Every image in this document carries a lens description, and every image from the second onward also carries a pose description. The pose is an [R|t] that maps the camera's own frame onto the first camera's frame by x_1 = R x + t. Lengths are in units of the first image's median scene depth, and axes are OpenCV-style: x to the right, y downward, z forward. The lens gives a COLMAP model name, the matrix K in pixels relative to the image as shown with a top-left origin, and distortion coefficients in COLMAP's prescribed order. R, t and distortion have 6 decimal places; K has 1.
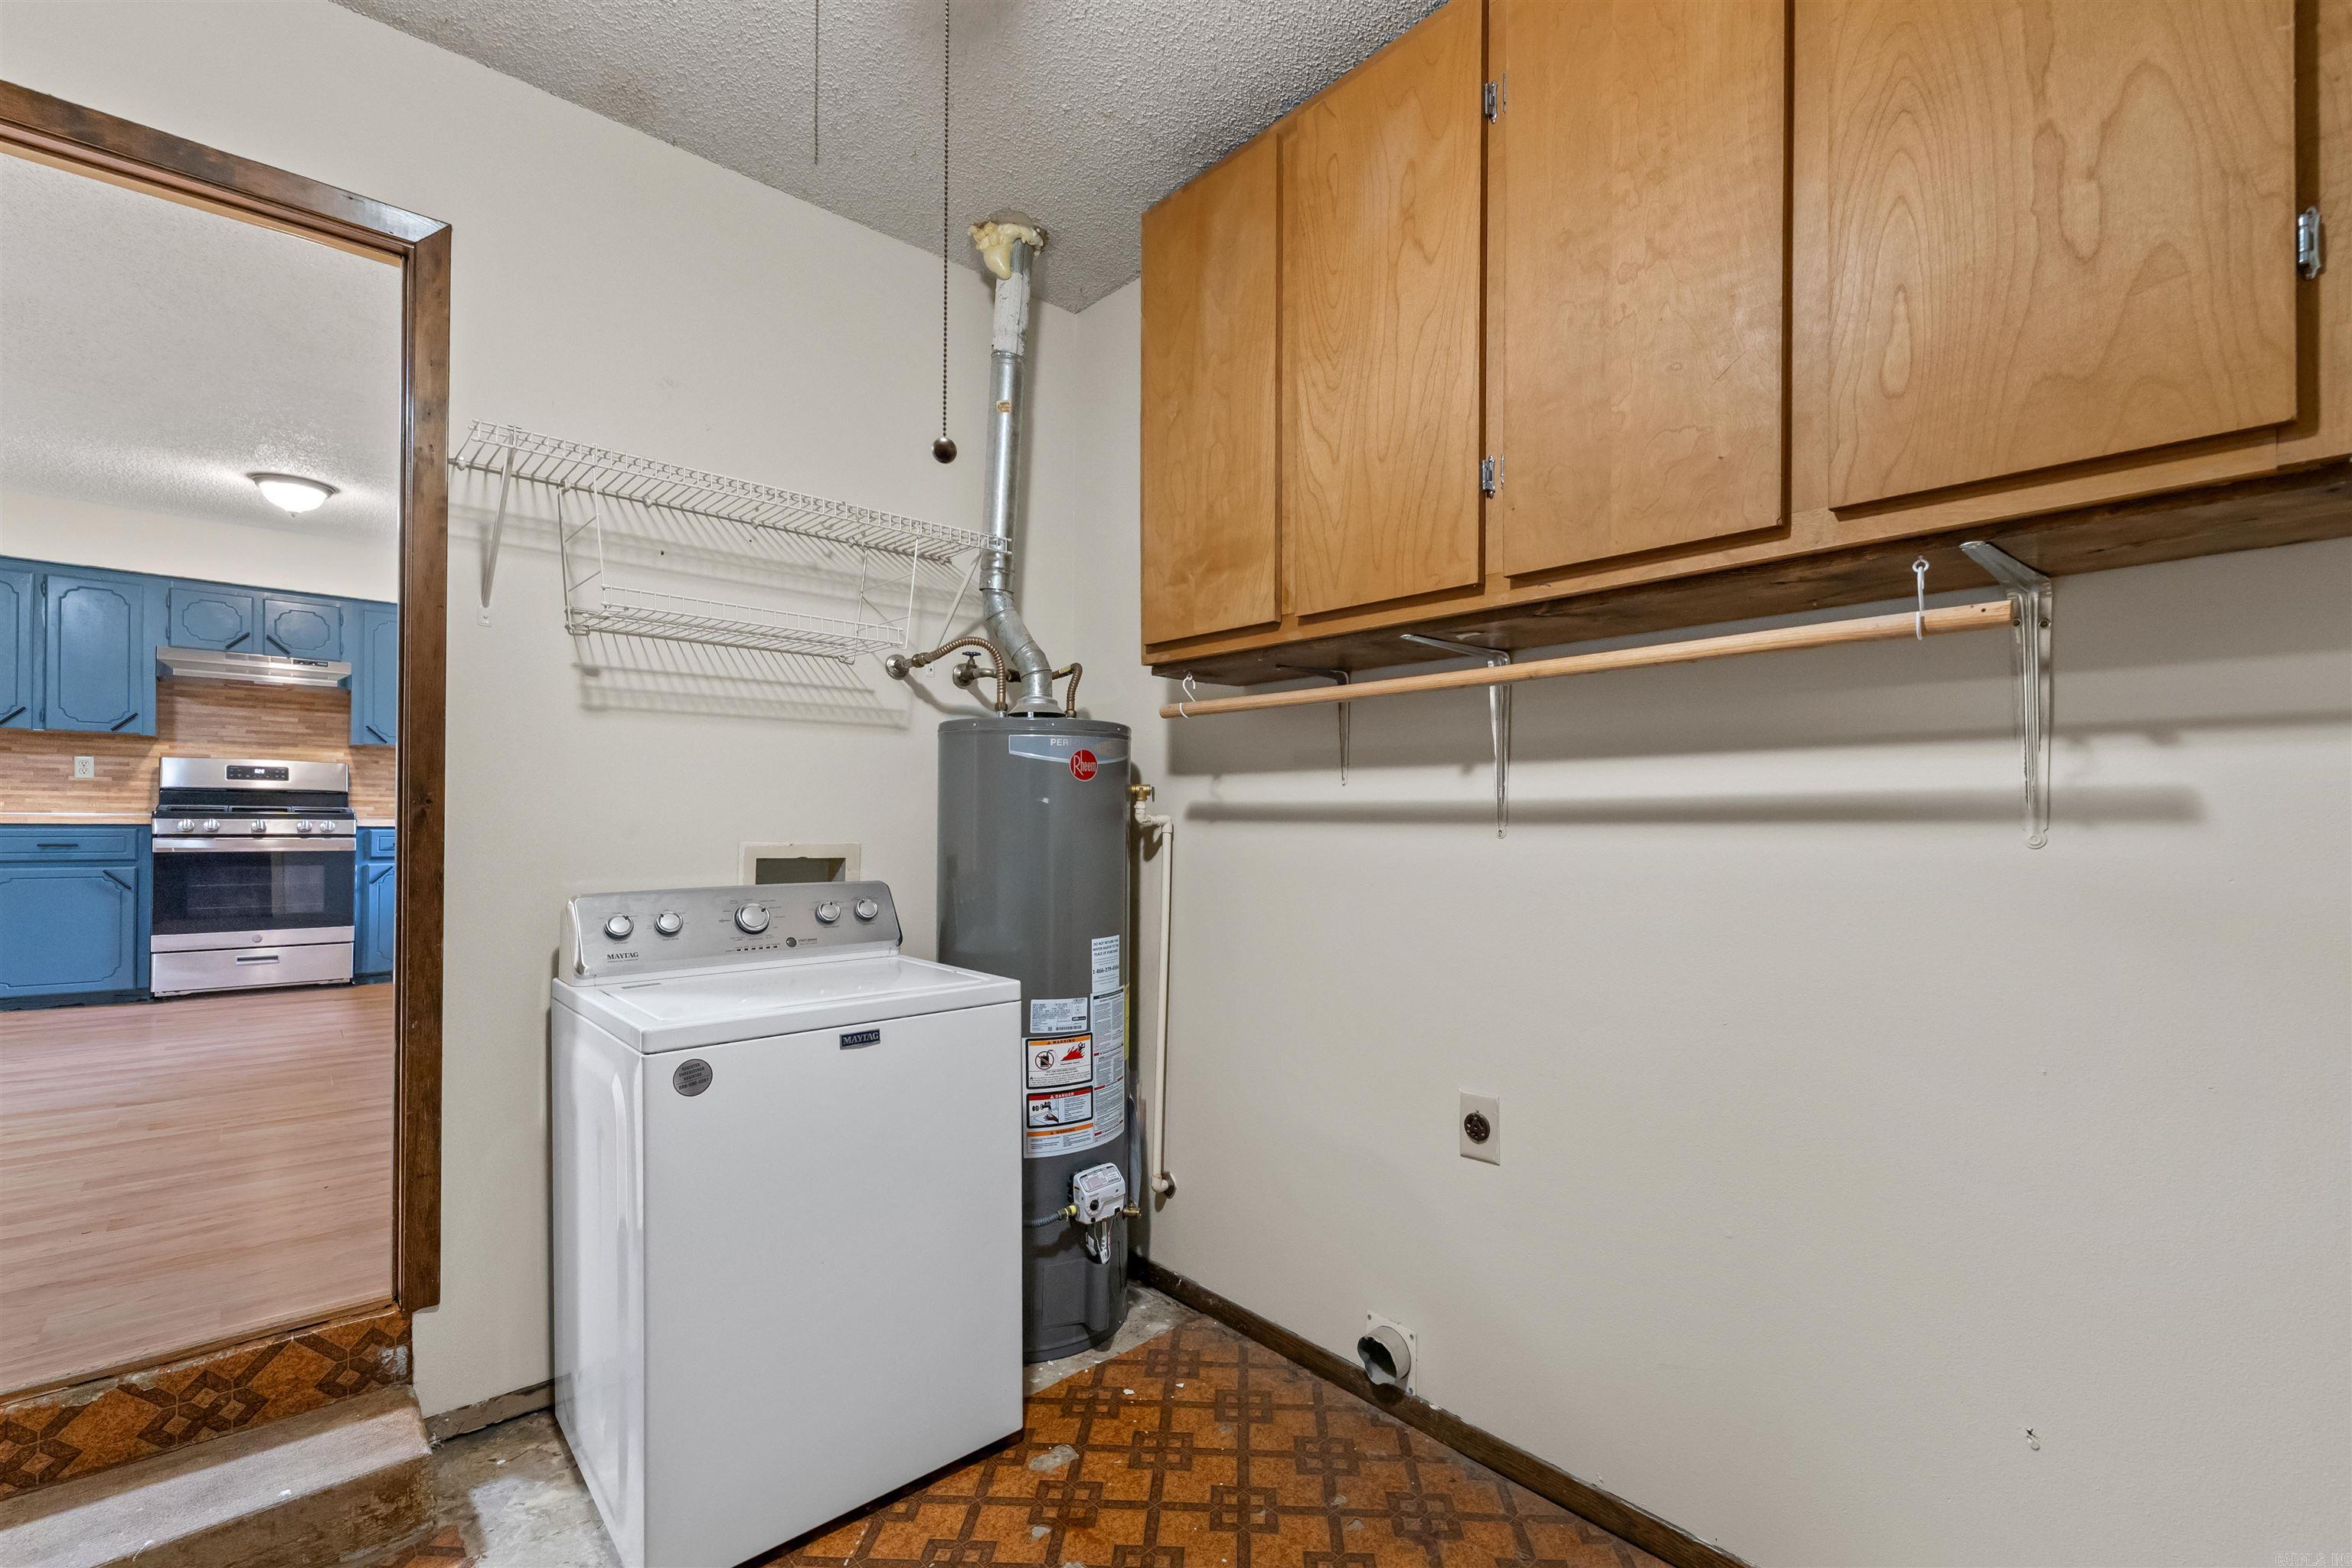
lens RADIAL K [[1012.5, 0, 1203.7], [0, 1012.5, 821.3], [0, 0, 1]] dist [-0.001064, -0.000590]
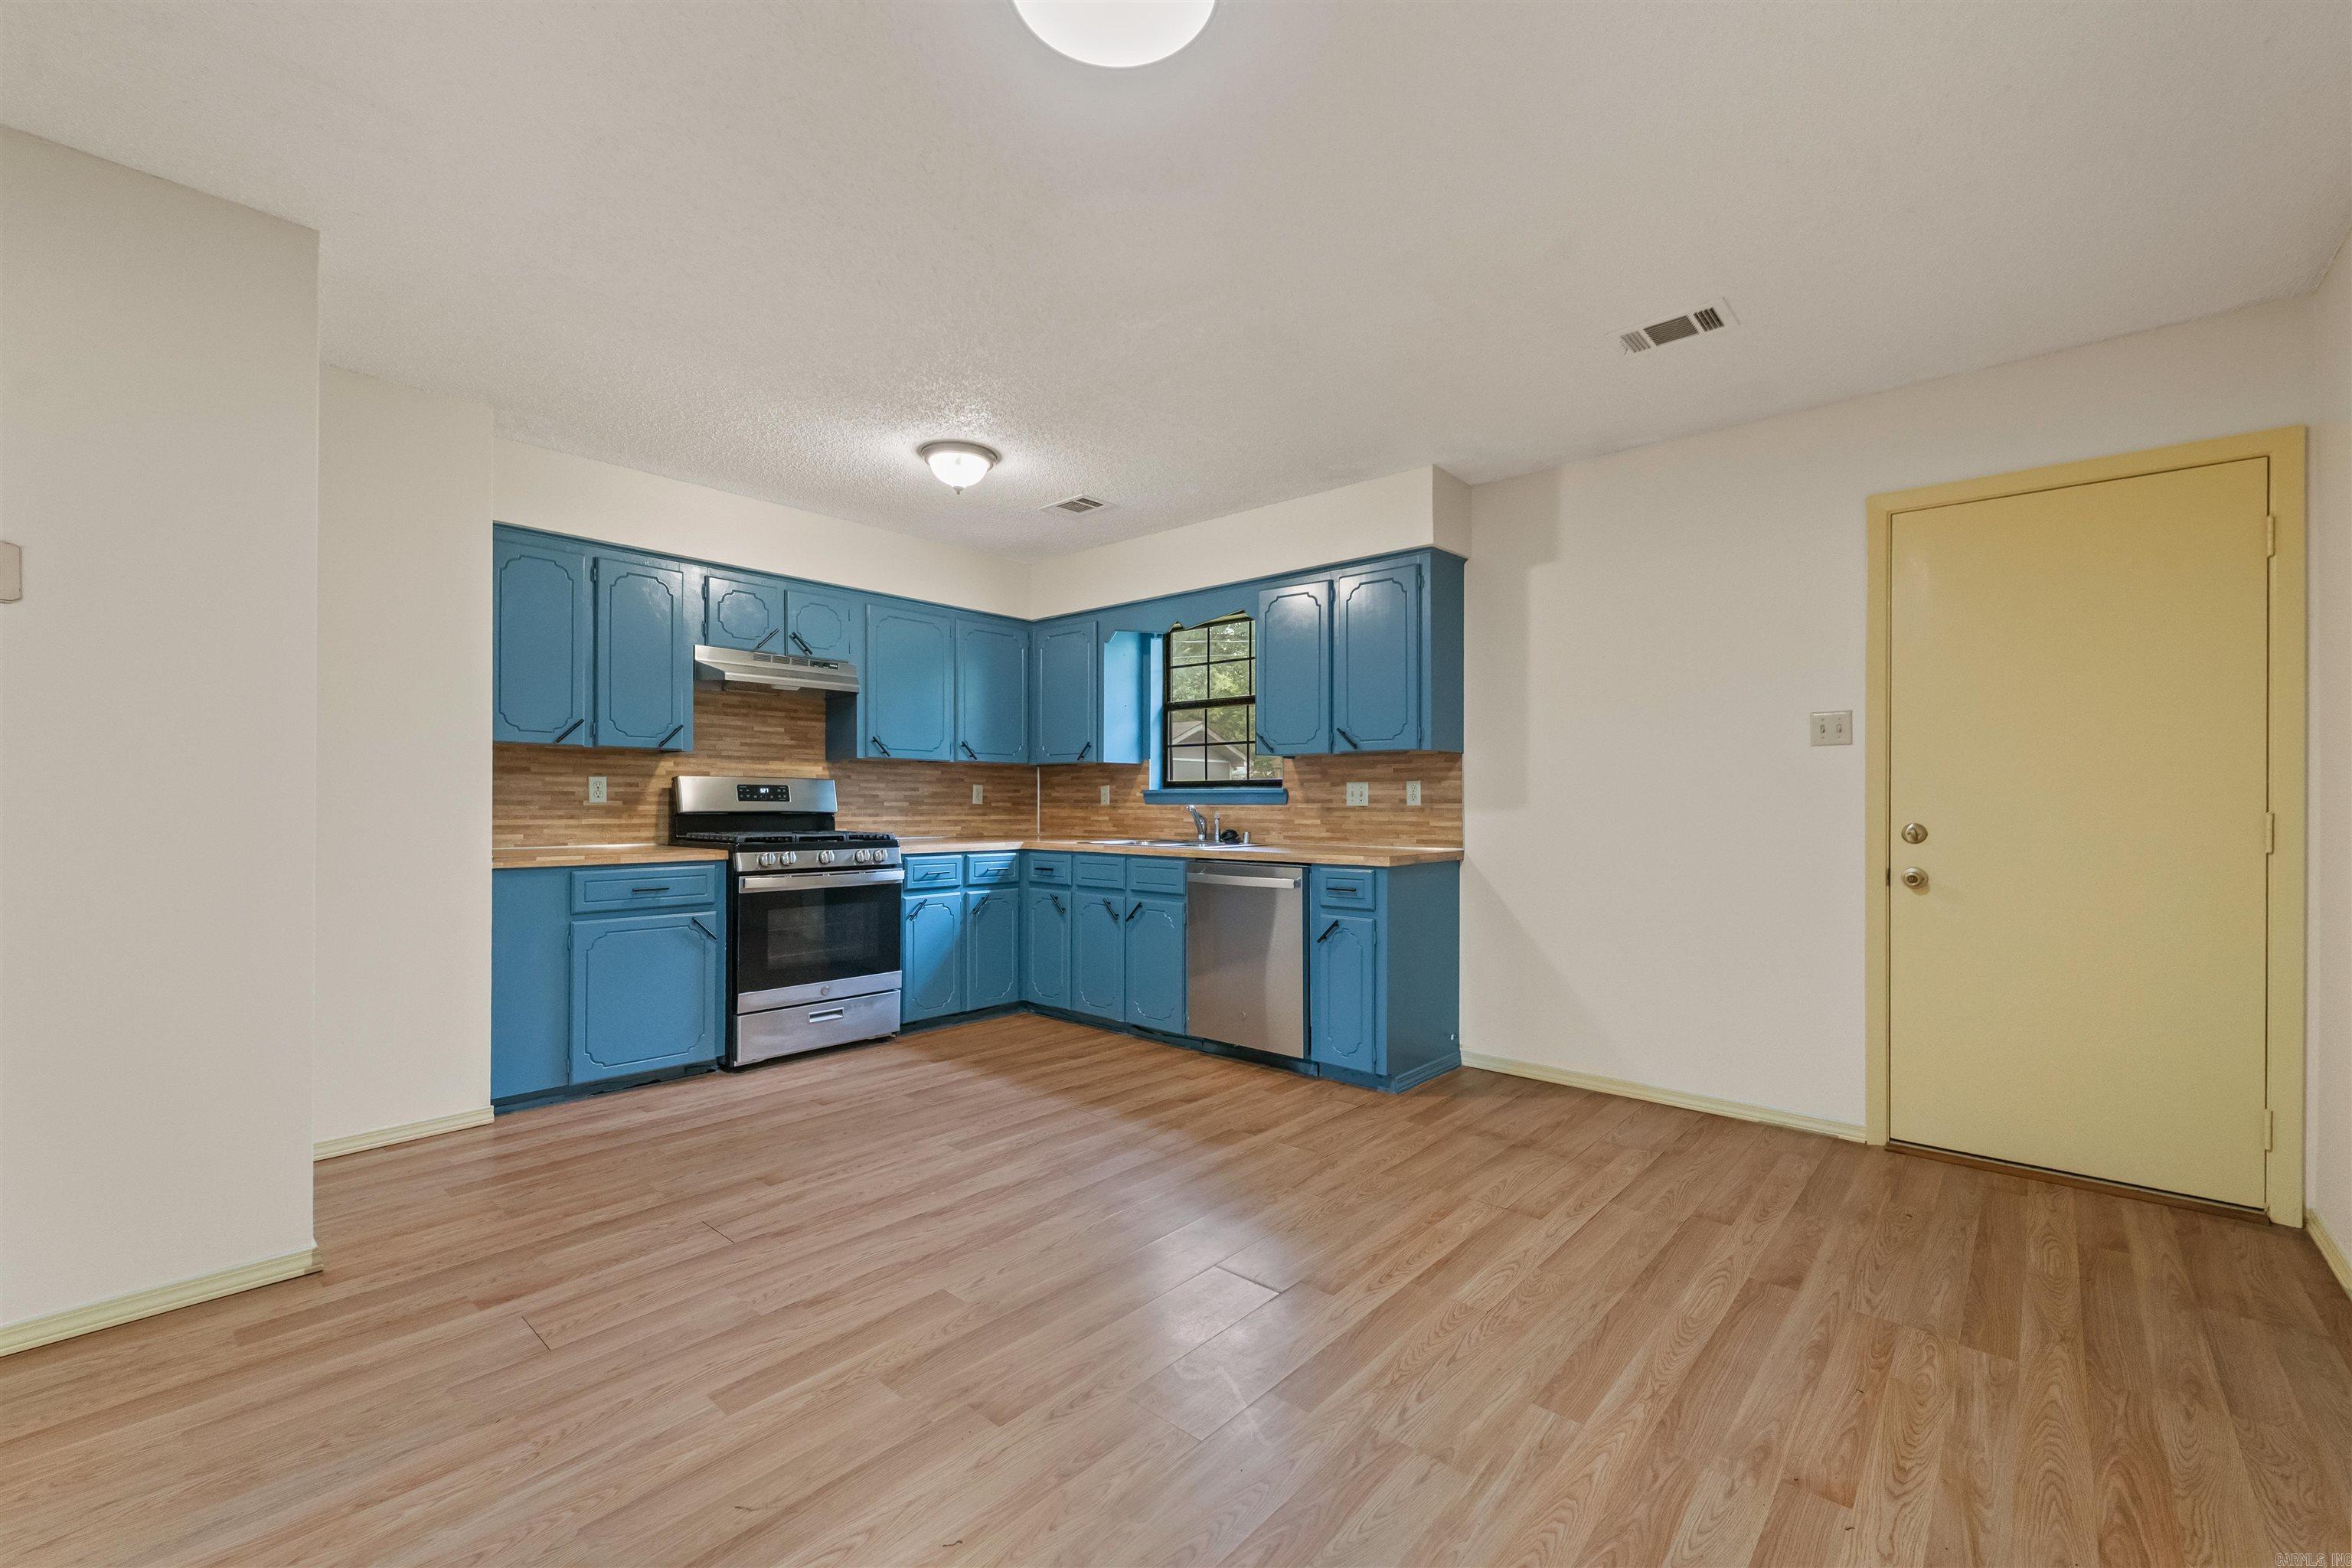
lens RADIAL K [[962.8, 0, 1171.7], [0, 962.8, 815.2], [0, 0, 1]] dist [-0.001795, -0.000101]
pose [[0.996051, -0.009711, 0.088255, -0.698825], [0.008830, 0.999907, 0.010364, -0.036132], [-0.088348, -0.009544, 0.996044, 0.168361]]
